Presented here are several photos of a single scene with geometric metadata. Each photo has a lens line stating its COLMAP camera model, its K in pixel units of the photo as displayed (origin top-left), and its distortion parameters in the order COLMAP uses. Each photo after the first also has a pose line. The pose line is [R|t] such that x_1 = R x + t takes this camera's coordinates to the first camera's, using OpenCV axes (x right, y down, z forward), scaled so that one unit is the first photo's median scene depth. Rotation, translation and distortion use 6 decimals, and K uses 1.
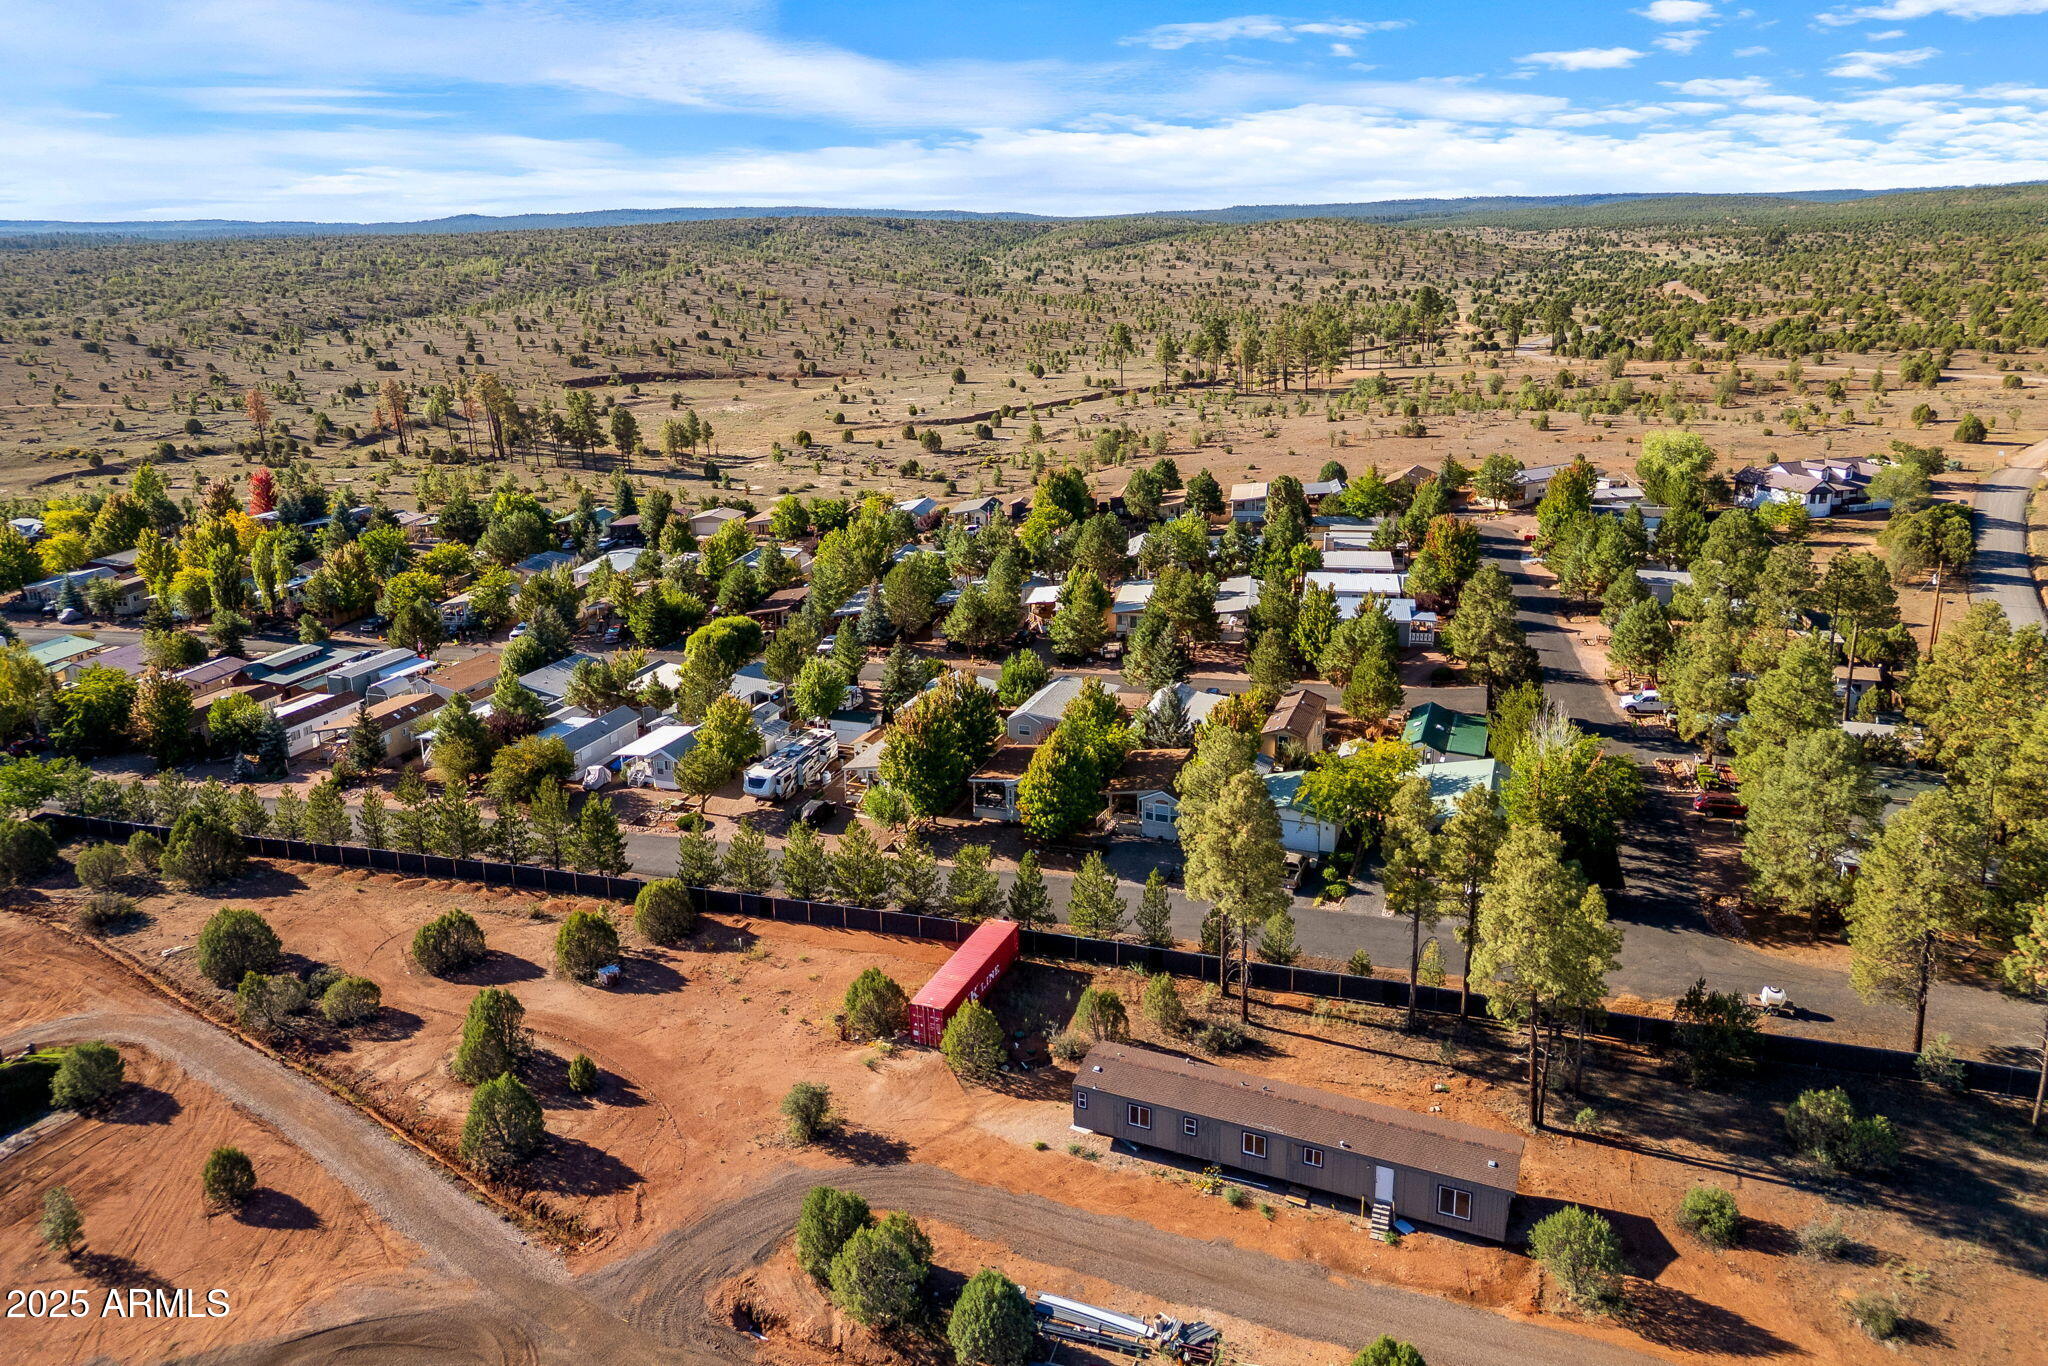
lens RADIAL K [[1442.8, 0, 1031.5], [0, 1442.8, 578.9], [0, 0, 1]] dist [0.089563, -0.081739]
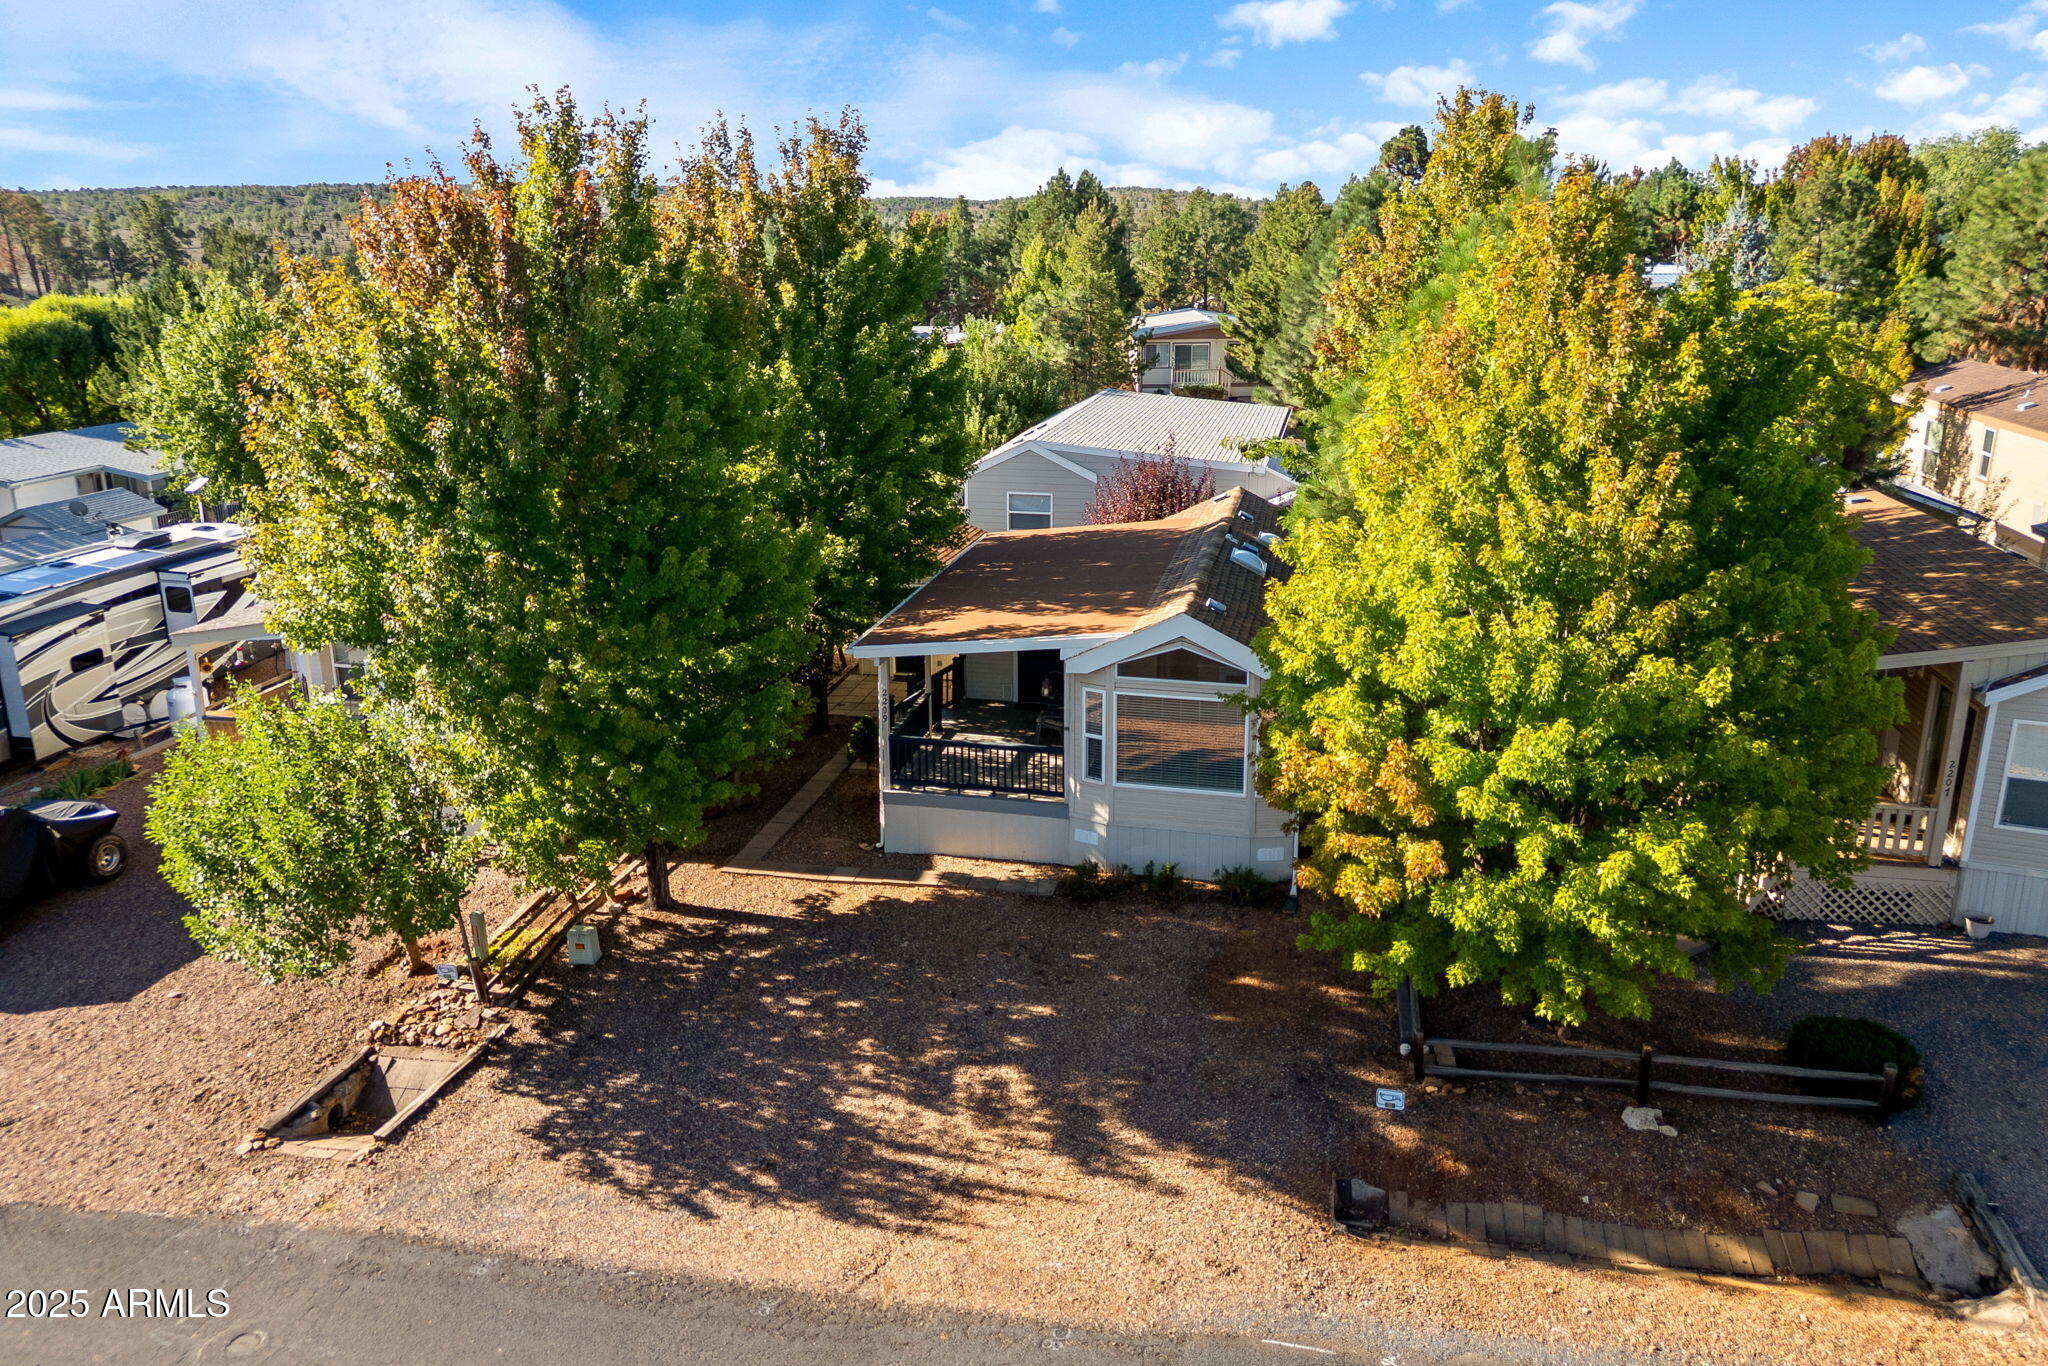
lens RADIAL K [[1442.8, 0, 1031.5], [0, 1442.8, 578.9], [0, 0, 1]] dist [0.089563, -0.081739]
pose [[0.990392, -0.021341, 0.136634, -0.048164], [0.021491, 0.999769, 0.000380, 0.137167], [-0.136610, 0.002560, 0.990622, 0.860121]]
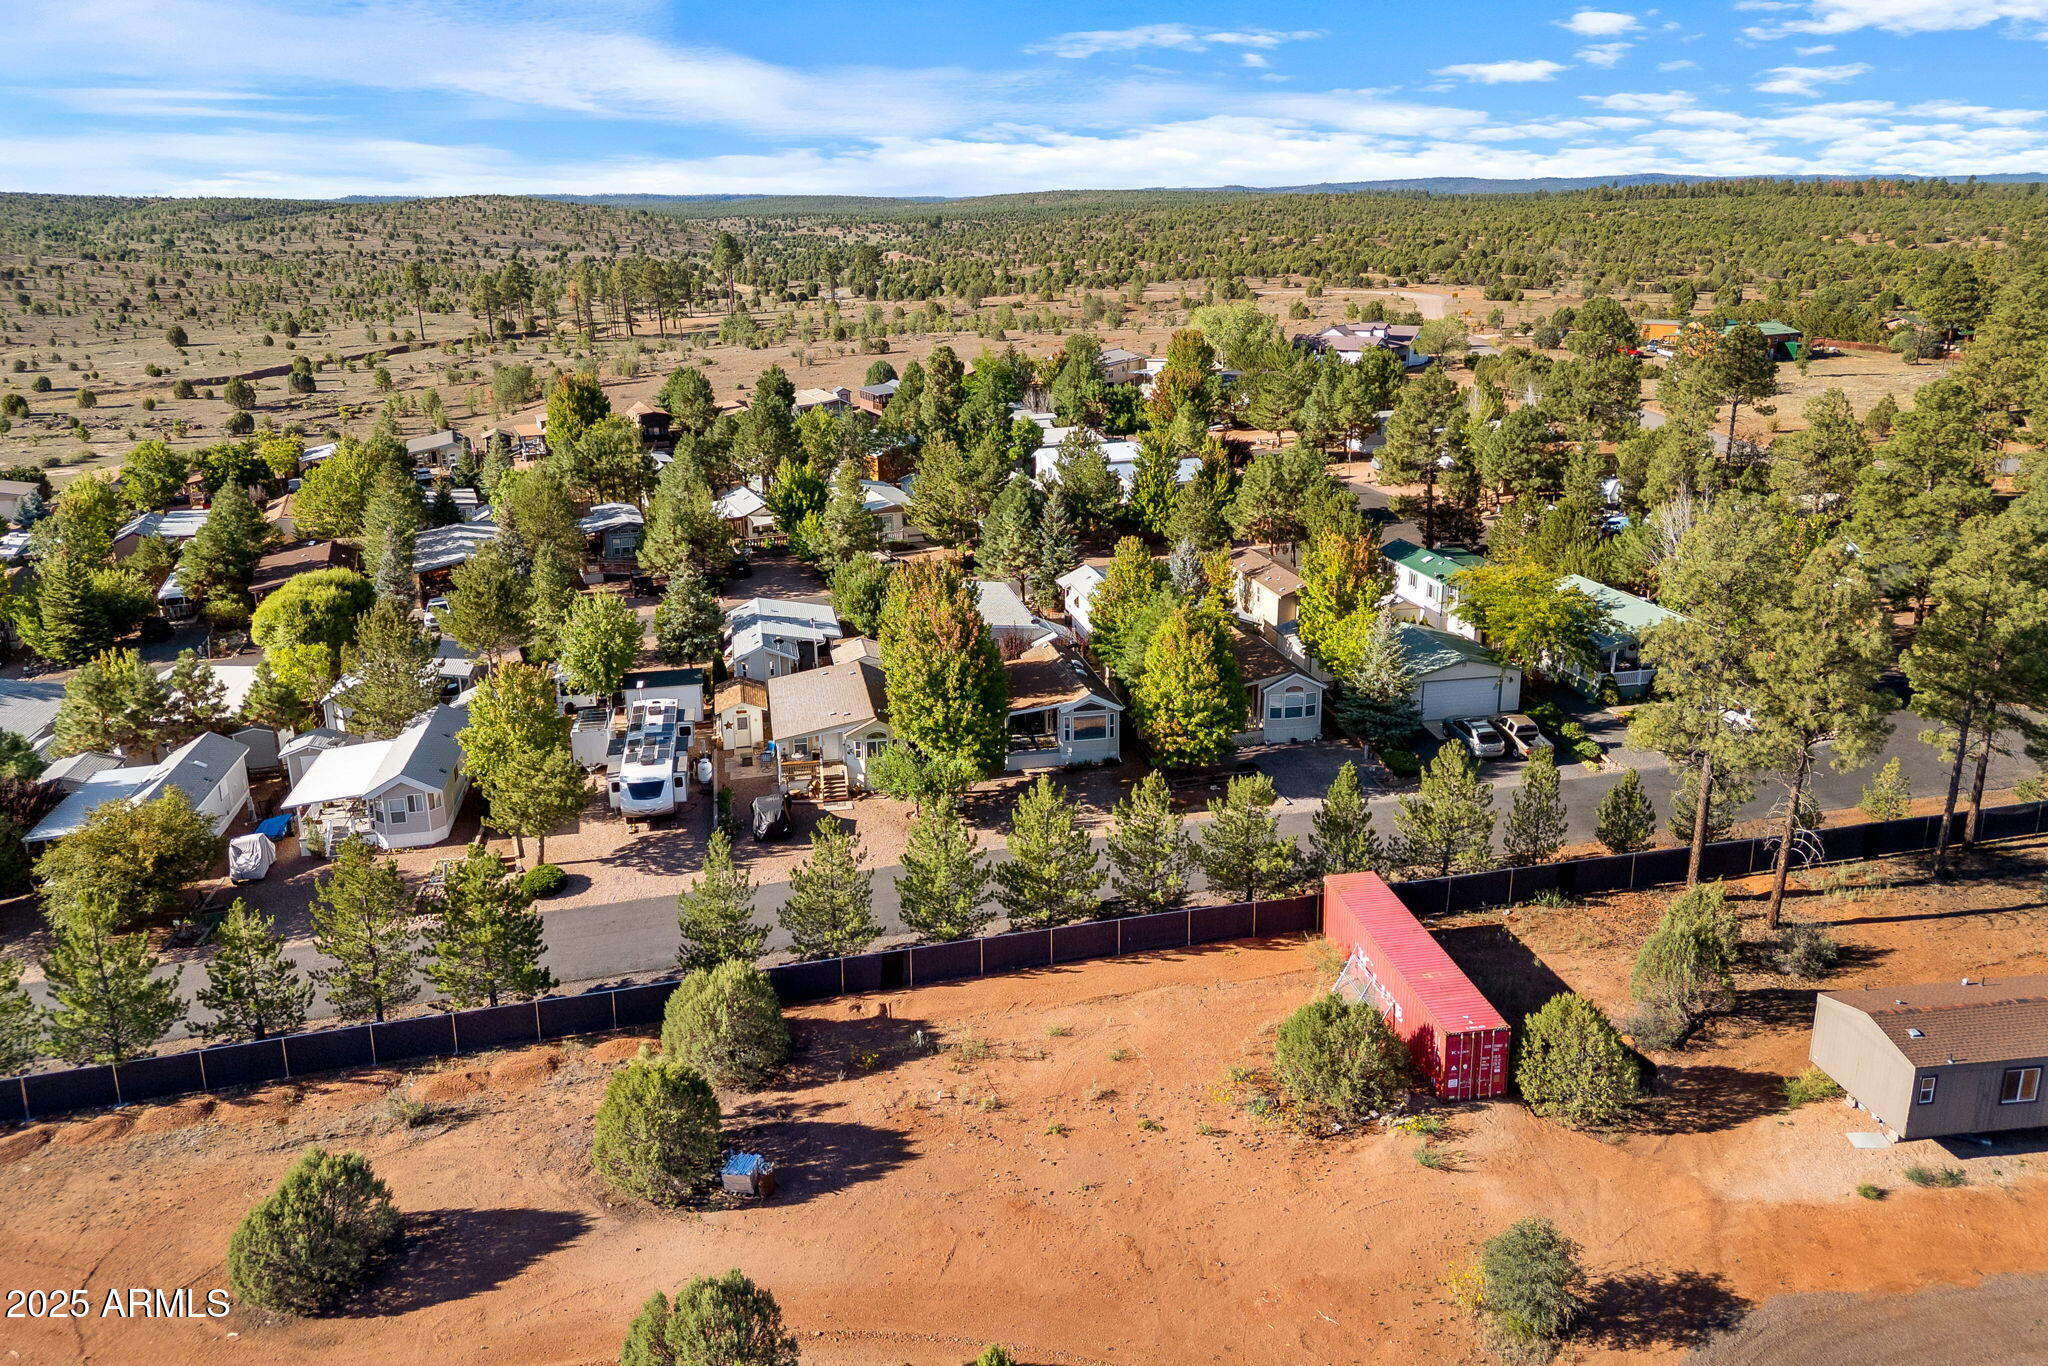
lens RADIAL K [[1442.8, 0, 1031.5], [0, 1442.8, 578.9], [0, 0, 1]] dist [0.089563, -0.081739]
pose [[0.845976, -0.120606, 0.519402, -0.380277], [0.119949, 0.992162, 0.035015, 0.059880], [-0.519554, 0.032680, 0.853812, 0.458820]]
